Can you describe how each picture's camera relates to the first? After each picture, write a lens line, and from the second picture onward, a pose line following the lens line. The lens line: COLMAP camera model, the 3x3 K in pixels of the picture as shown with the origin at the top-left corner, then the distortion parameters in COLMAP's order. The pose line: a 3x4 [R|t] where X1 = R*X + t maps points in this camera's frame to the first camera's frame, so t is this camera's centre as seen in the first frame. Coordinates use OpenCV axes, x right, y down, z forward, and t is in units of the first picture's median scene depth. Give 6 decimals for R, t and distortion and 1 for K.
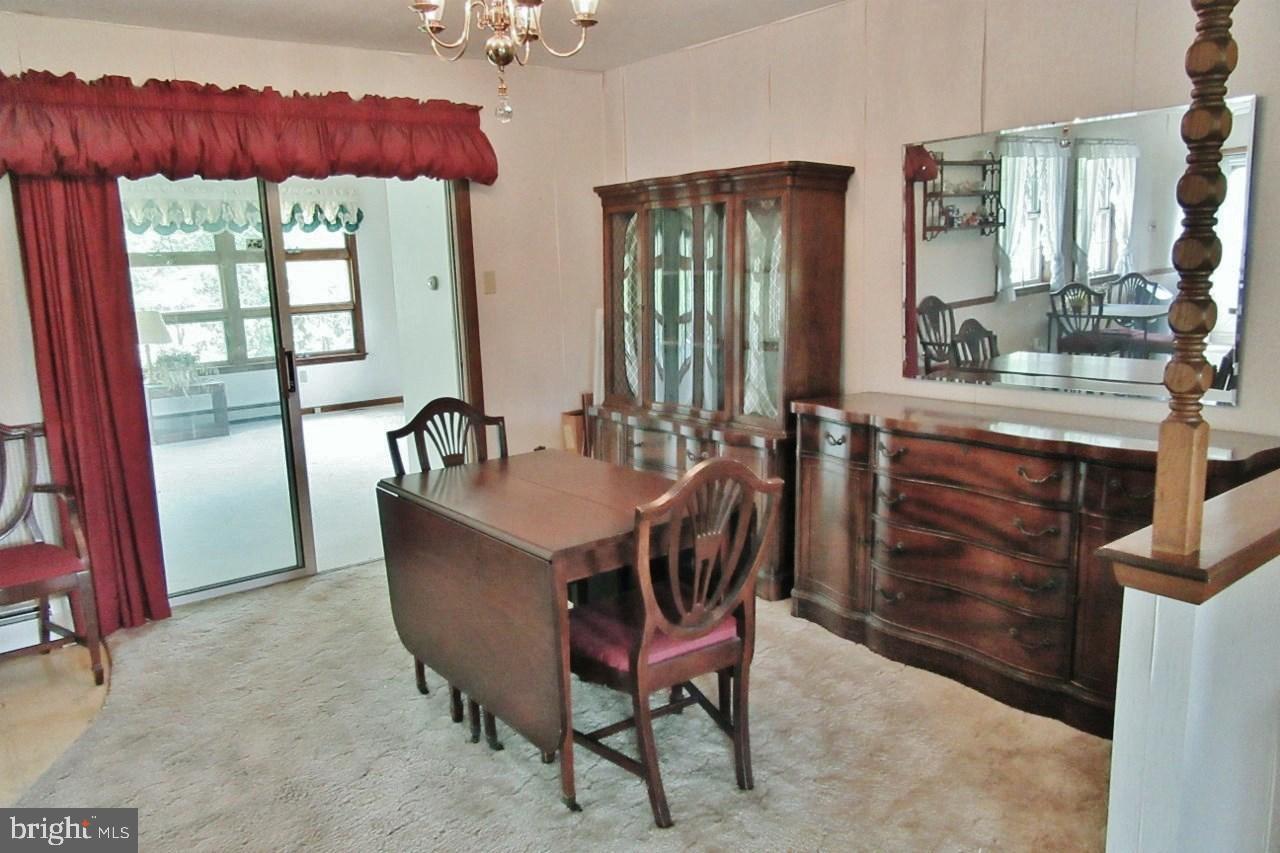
lens RADIAL K [[944.1, 0, 643.2], [0, 944.1, 419.1], [0, 0, 1]] dist [-0.006204, 0.039923]
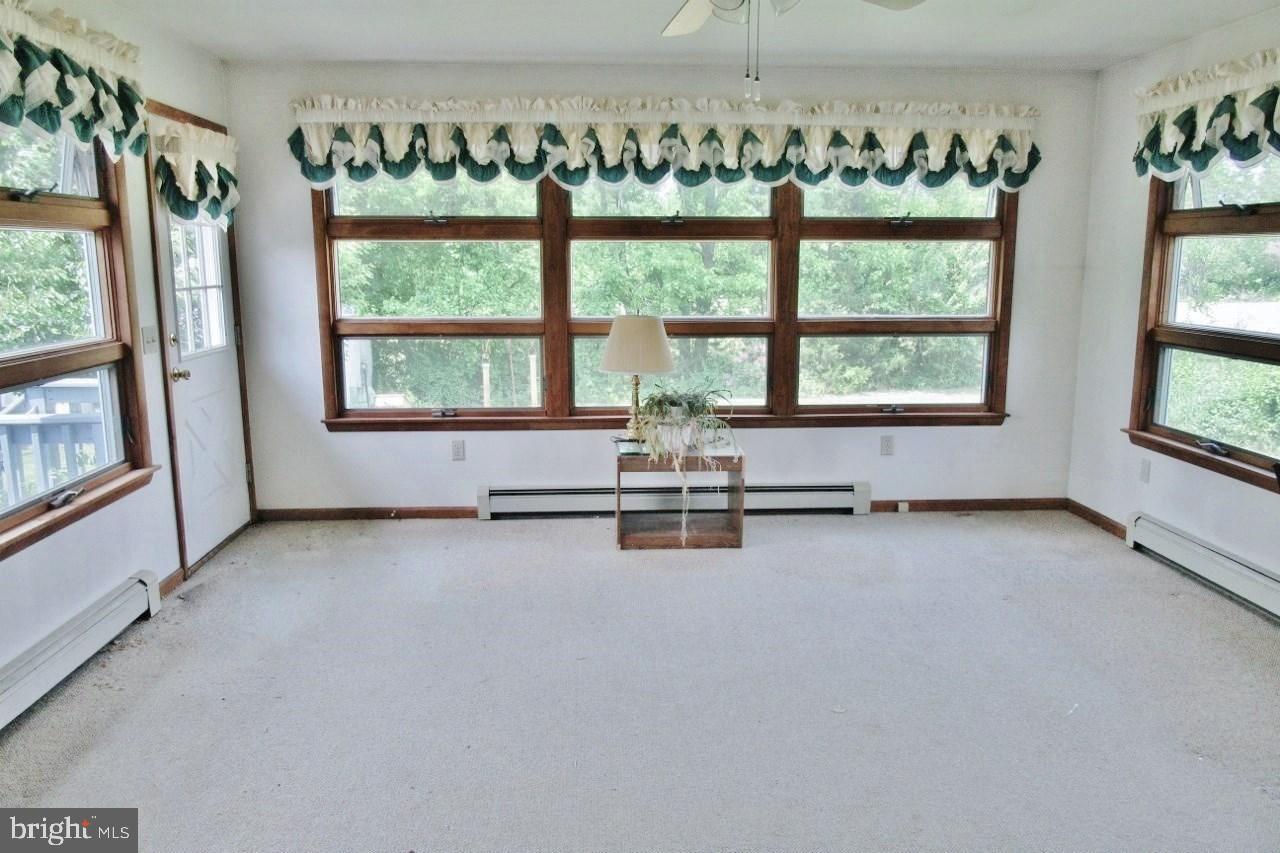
lens RADIAL K [[944.1, 0, 648.9], [0, 944.1, 425.2], [0, 0, 1]] dist [-0.006204, 0.039923]
pose [[0.812232, 0.137680, -0.566854, -0.160973], [-0.129954, 0.990034, 0.054255, -0.070313], [0.568675, 0.029598, 0.822029, 0.465245]]
